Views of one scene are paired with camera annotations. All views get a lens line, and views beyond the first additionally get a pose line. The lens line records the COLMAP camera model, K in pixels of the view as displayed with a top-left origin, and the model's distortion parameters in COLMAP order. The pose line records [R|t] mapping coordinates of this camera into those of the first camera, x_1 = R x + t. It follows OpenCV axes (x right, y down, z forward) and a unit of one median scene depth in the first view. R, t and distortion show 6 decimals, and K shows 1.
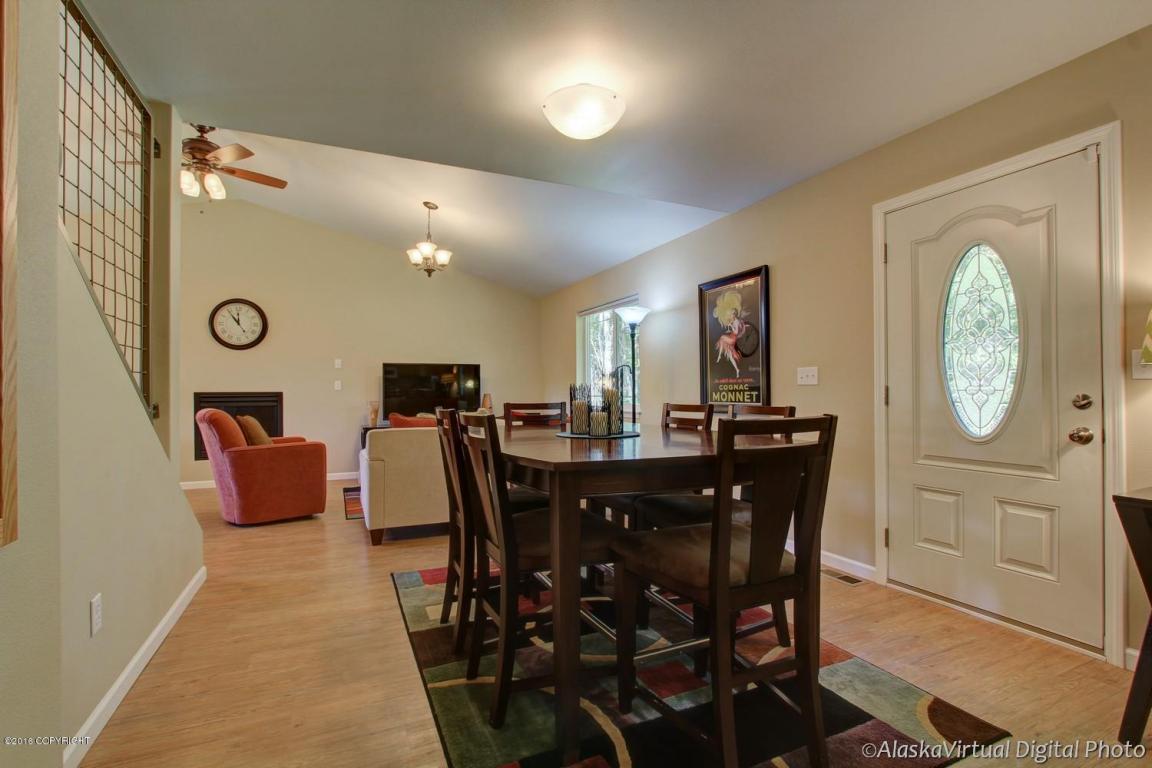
lens RADIAL K [[532.2, 0, 564.3], [0, 532.2, 389.8], [0, 0, 1]] dist [-0.018110, 0.002189]
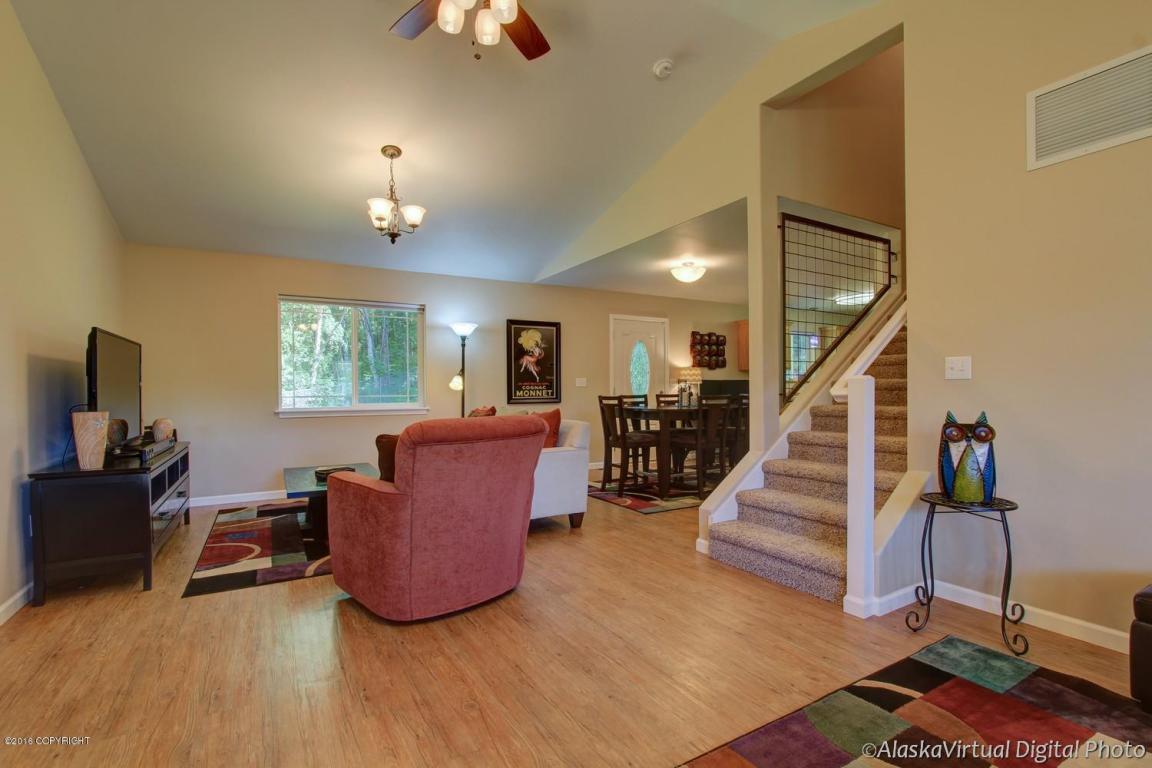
lens RADIAL K [[532.2, 0, 569.0], [0, 532.2, 394.9], [0, 0, 1]] dist [-0.018110, 0.002189]
pose [[-0.102921, -0.003096, 0.994685, -1.354194], [0.004690, 0.999983, 0.003598, 0.013073], [-0.994678, 0.005035, -0.102905, 1.050808]]
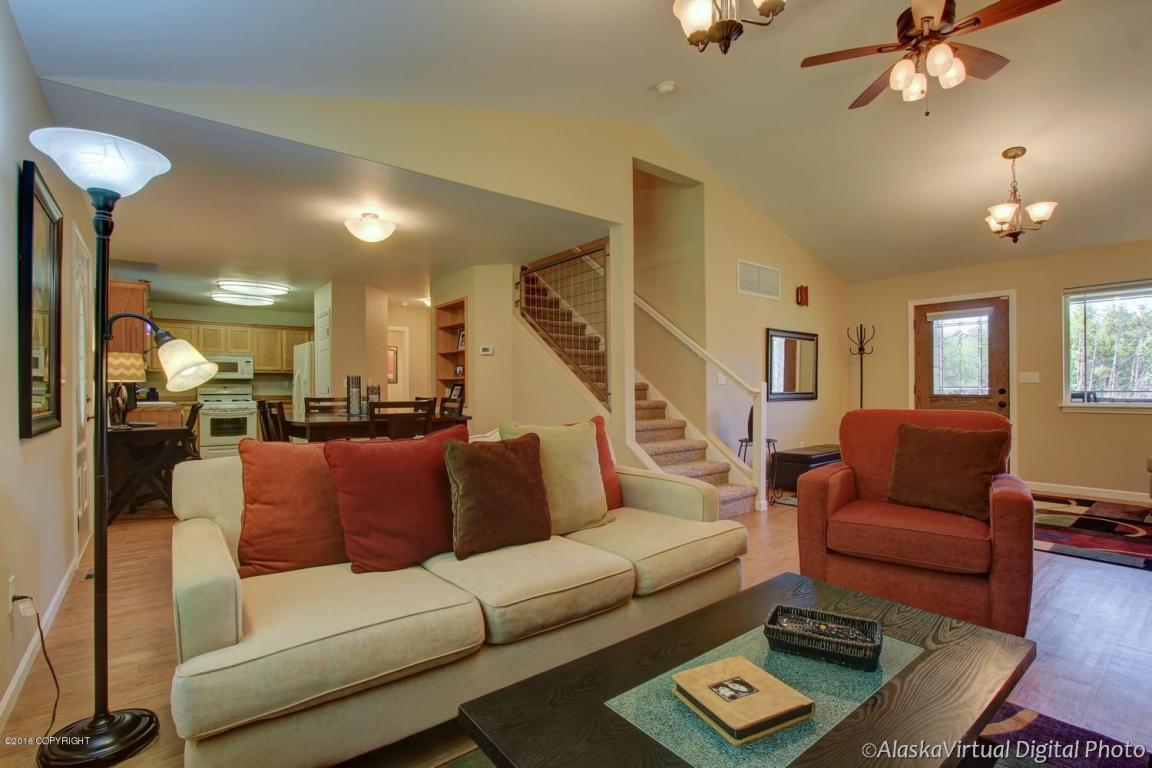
lens RADIAL K [[532.2, 0, 571.0], [0, 532.2, 391.6], [0, 0, 1]] dist [-0.018110, 0.002189]
pose [[-0.967299, 0.012040, -0.253354, -0.083111], [0.012032, 0.999926, 0.001581, 0.009769], [0.253354, -0.001519, -0.967372, 1.662838]]
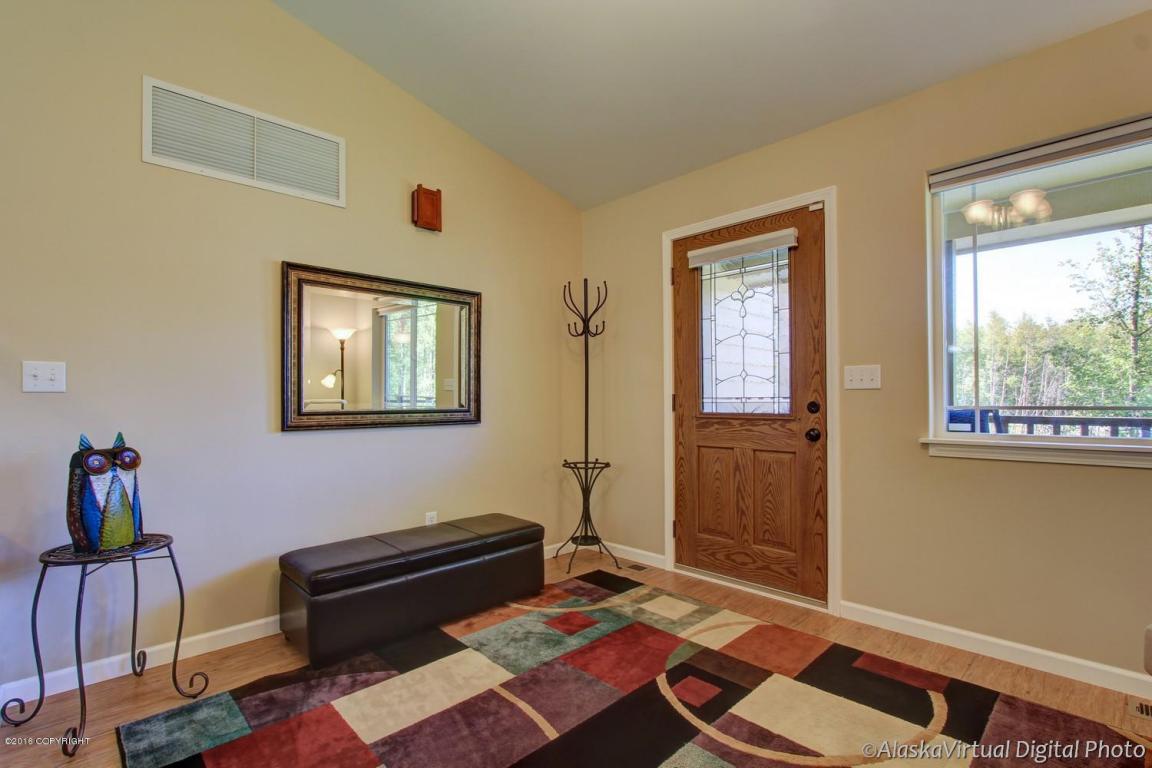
lens RADIAL K [[532.2, 0, 560.1], [0, 532.2, 401.8], [0, 0, 1]] dist [-0.018110, 0.002189]
pose [[-0.943730, 0.014678, -0.330390, -1.043091], [0.014426, 0.999891, 0.003213, 0.012259], [0.330402, -0.001734, -0.943839, 1.111806]]
